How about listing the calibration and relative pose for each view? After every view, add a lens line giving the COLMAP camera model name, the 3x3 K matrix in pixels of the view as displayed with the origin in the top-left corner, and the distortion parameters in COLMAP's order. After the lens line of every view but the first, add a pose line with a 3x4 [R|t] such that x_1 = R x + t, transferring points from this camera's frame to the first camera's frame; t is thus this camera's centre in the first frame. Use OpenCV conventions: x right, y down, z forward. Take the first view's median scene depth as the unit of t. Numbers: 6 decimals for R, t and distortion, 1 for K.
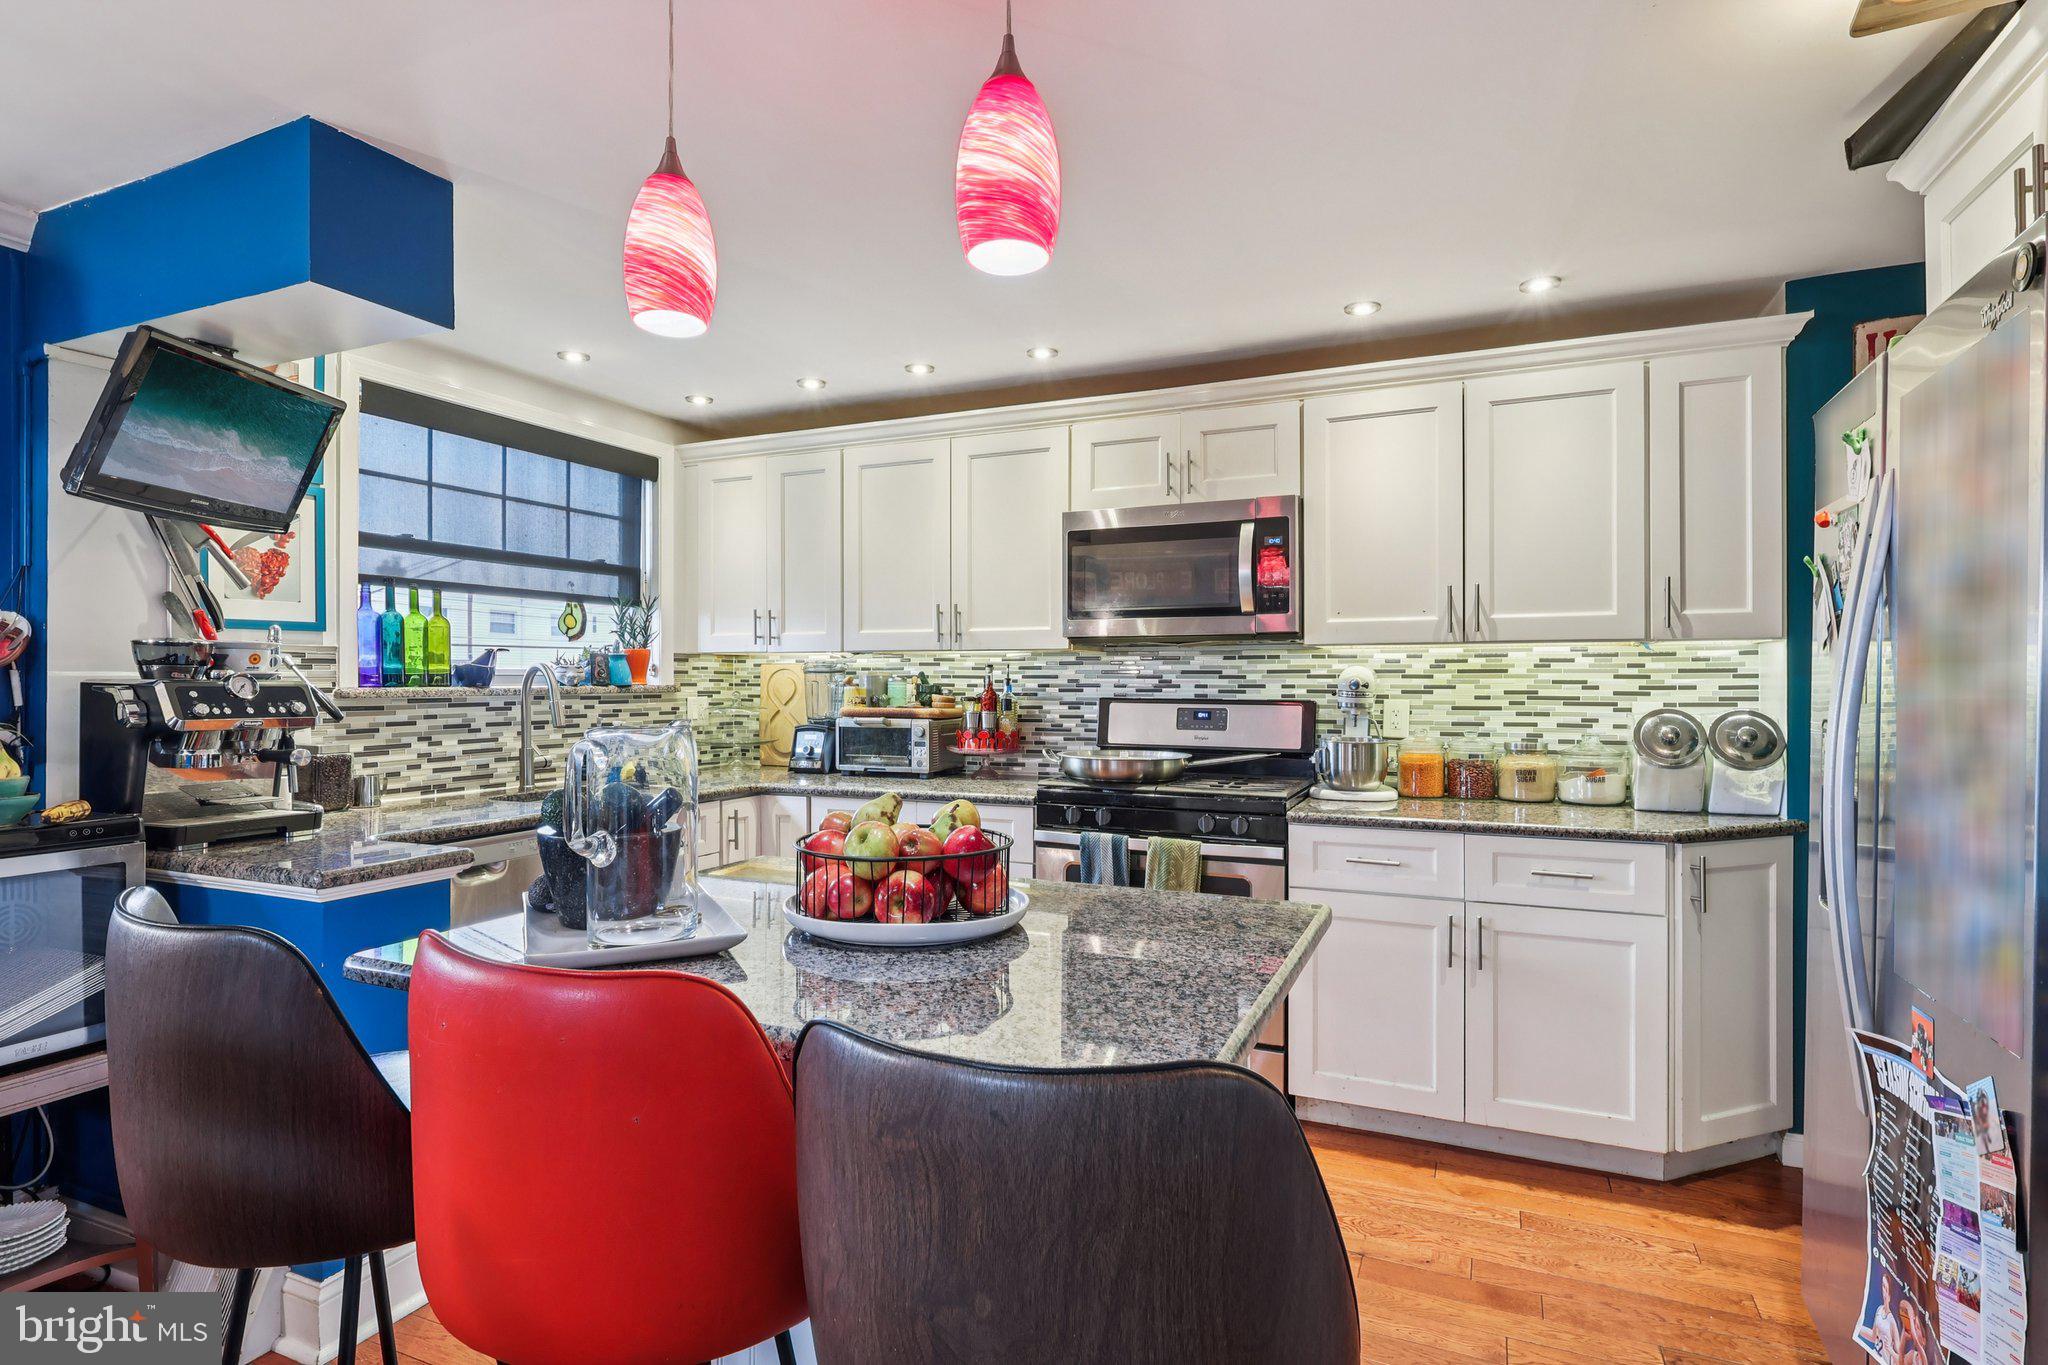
lens RADIAL K [[1049.7, 0, 1026.7], [0, 1049.7, 685.2], [0, 0, 1]] dist [-0.004287, 0.003134]
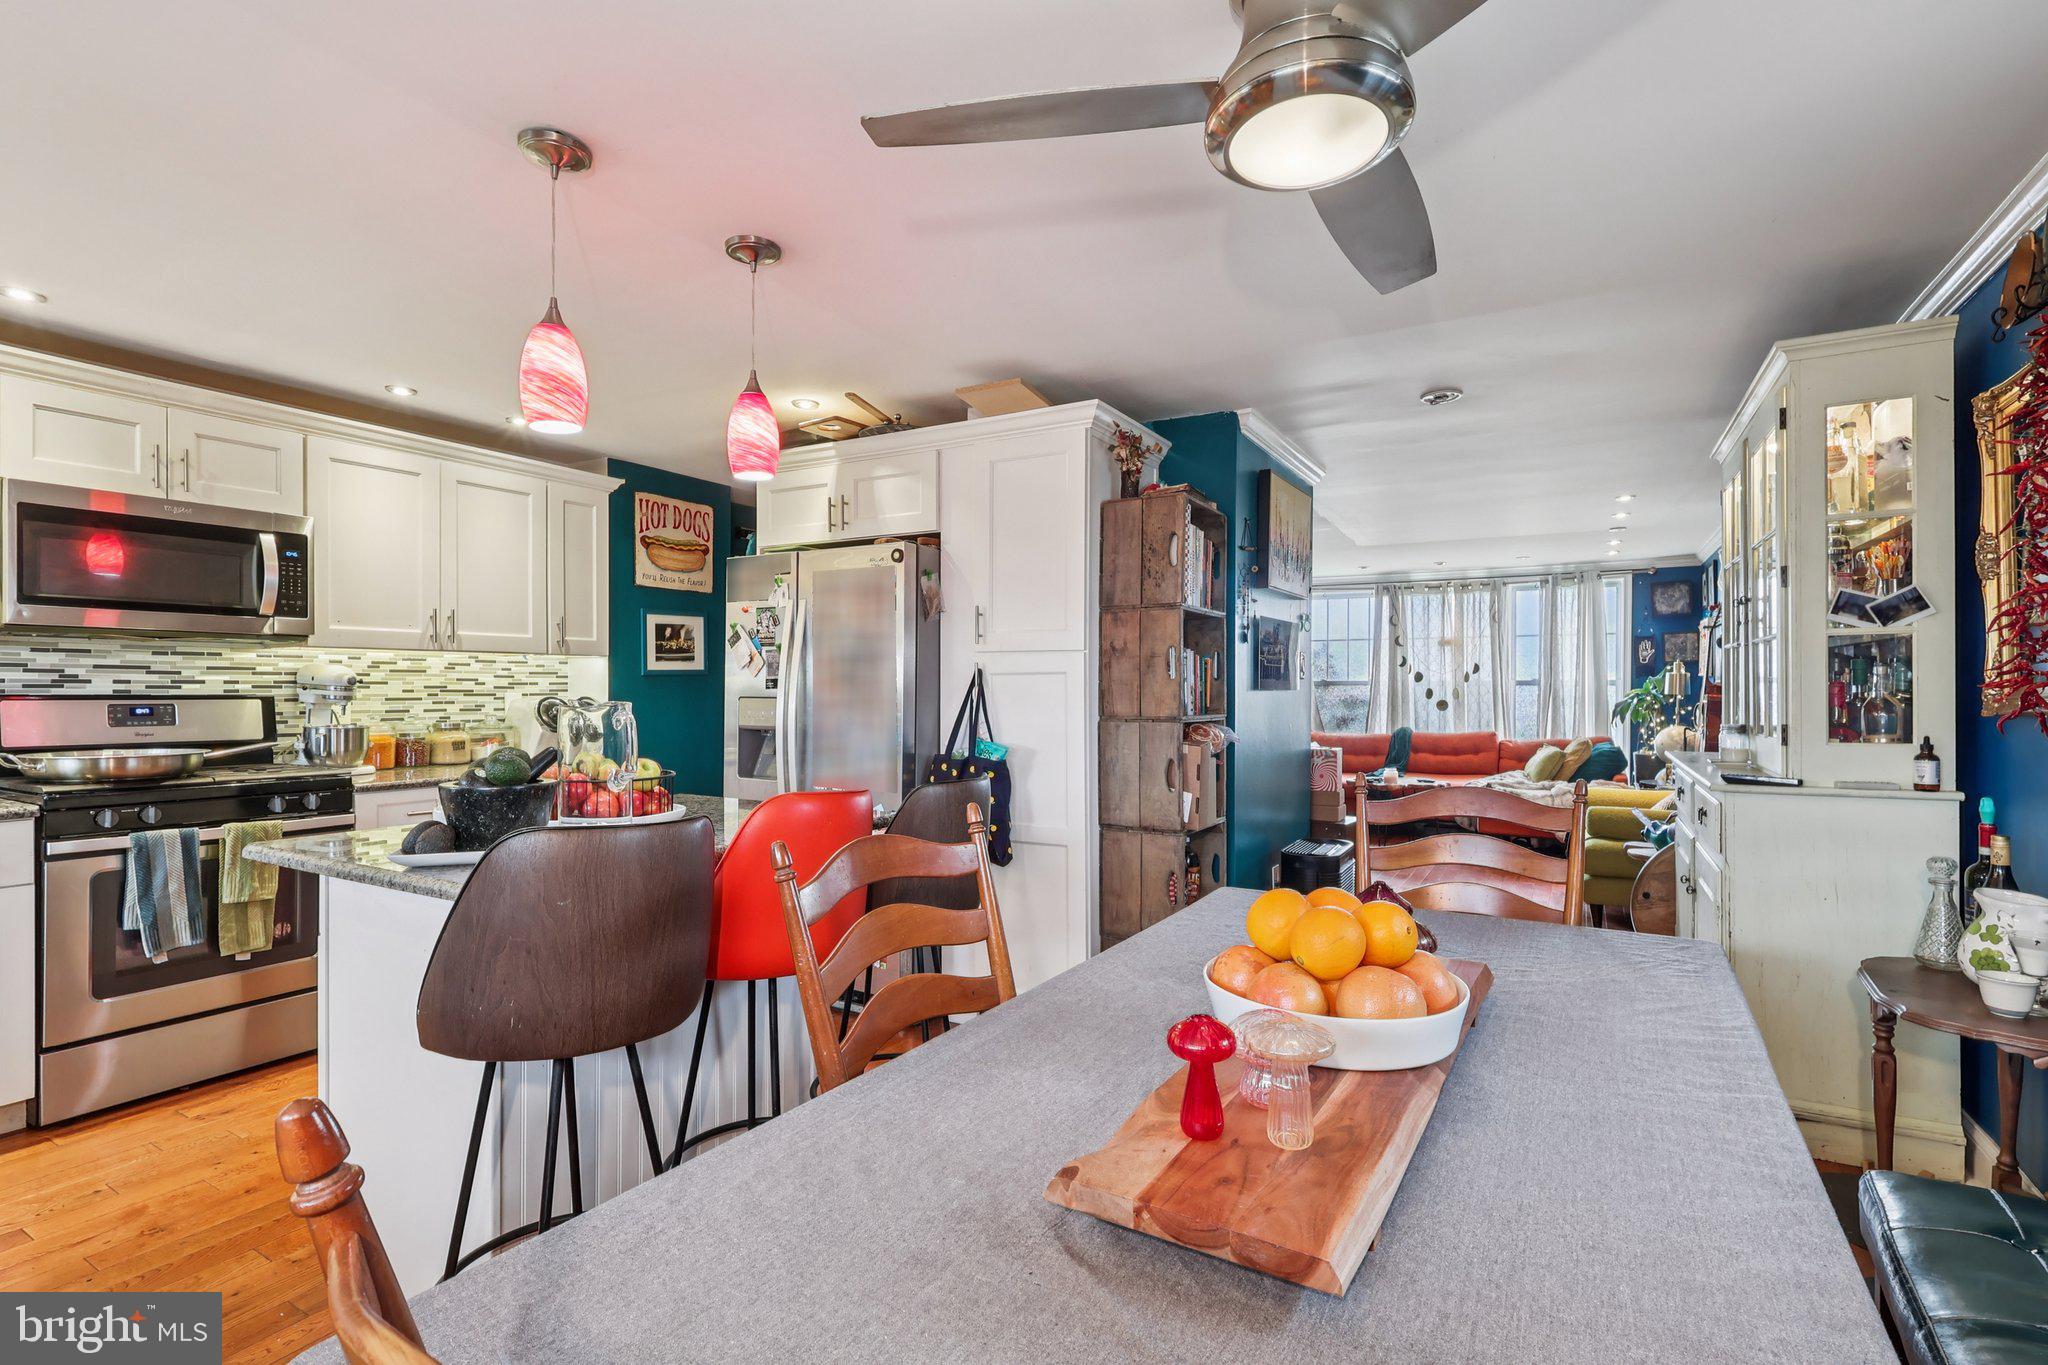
lens RADIAL K [[951.3, 0, 1027.5], [0, 951.3, 692.8], [0, 0, 1]] dist [-0.004009, 0.001644]
pose [[0.099804, -0.006657, 0.994985, -0.703824], [0.001388, 0.999978, 0.006551, 0.007520], [-0.995006, 0.000727, 0.099811, 0.101908]]
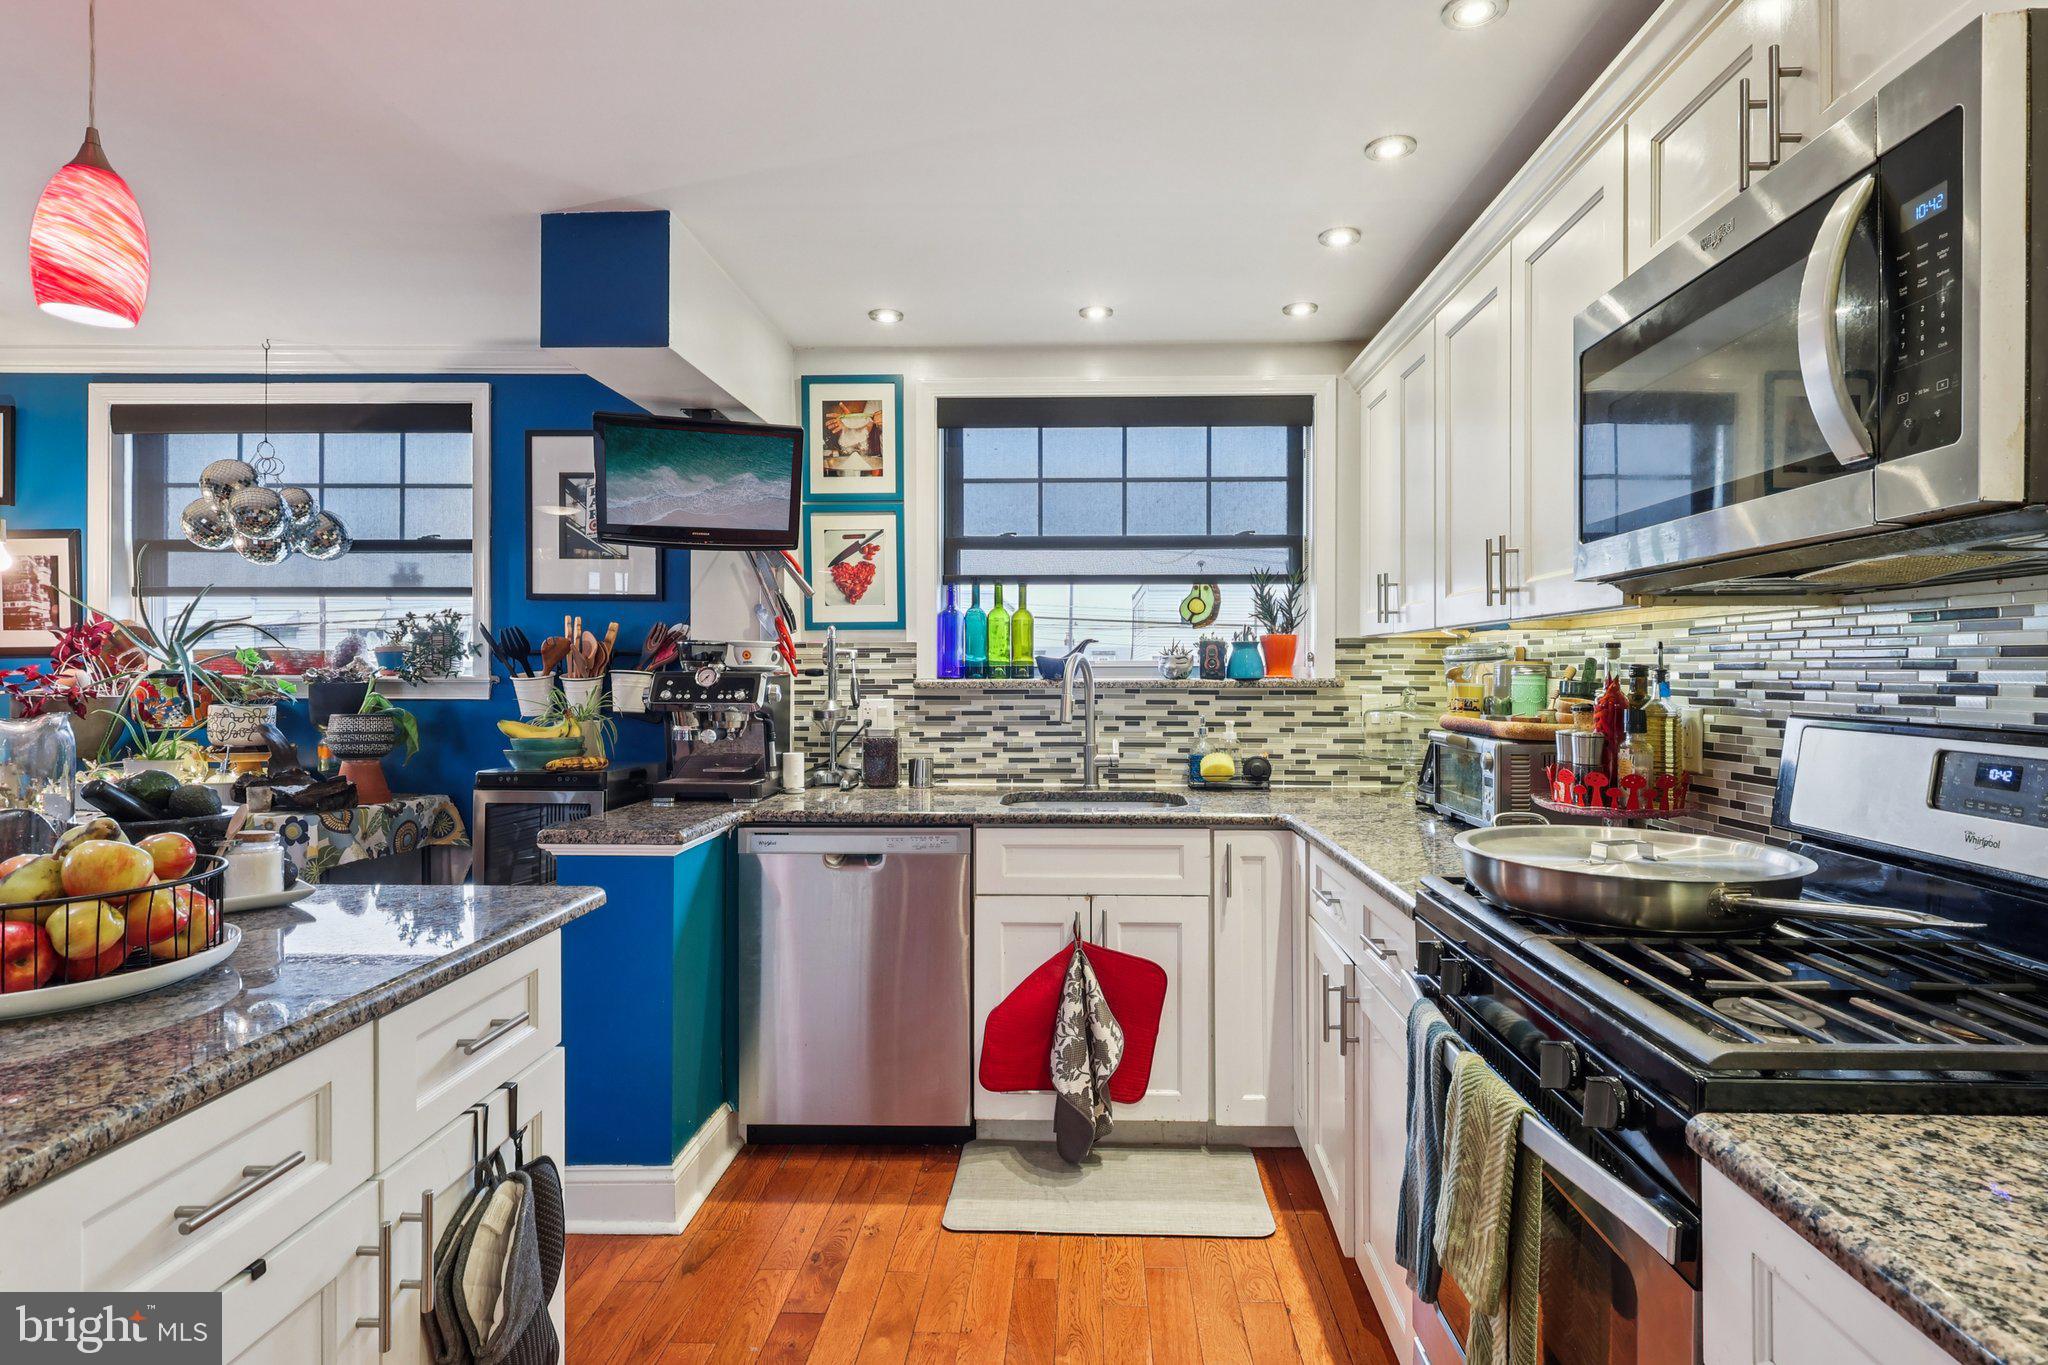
lens RADIAL K [[1049.7, 0, 1048.3], [0, 1049.7, 678.1], [0, 0, 1]] dist [-0.004287, 0.003134]
pose [[0.381377, 0.006032, -0.924400, 0.407581], [-0.004425, 0.999979, 0.004700, -0.004065], [0.924409, 0.002298, 0.381396, 0.651246]]
